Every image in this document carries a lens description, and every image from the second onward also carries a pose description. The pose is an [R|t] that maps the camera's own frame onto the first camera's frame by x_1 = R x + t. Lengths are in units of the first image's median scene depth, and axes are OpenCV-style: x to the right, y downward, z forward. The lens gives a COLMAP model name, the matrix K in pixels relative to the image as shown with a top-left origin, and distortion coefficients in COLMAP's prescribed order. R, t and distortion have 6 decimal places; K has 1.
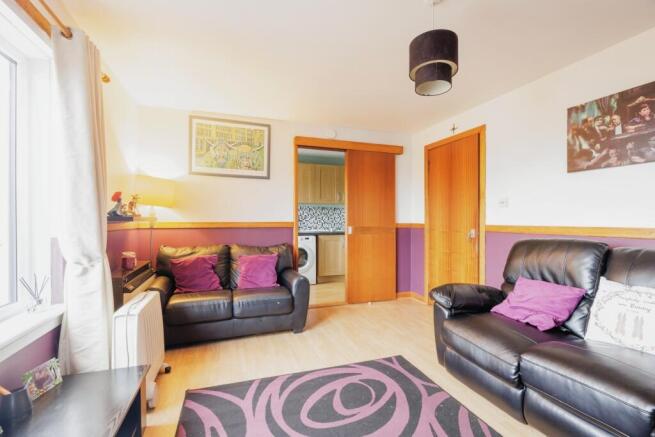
lens RADIAL K [[290.3, 0, 334.0], [0, 290.3, 220.0], [0, 0, 1]] dist [-0.001645, -0.000099]
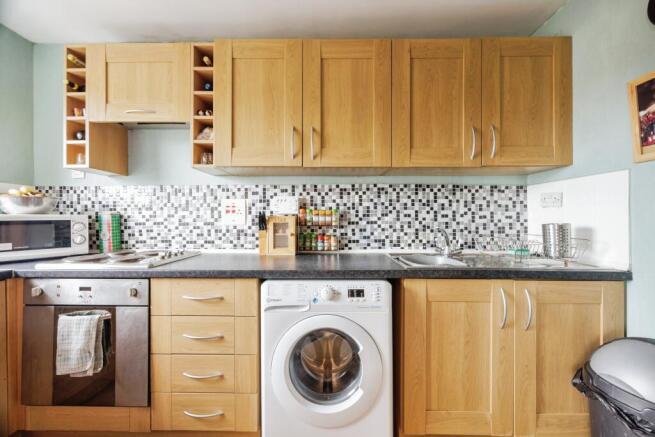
lens RADIAL K [[254.2, 0, 326.6], [0, 254.2, 219.0], [0, 0, 1]] dist [-0.006070, 0.000006]
pose [[0.931900, -0.001833, -0.362711, -0.031662], [-0.000311, 0.999983, -0.005853, 0.000170], [0.362716, 0.005567, 0.931883, 0.698998]]
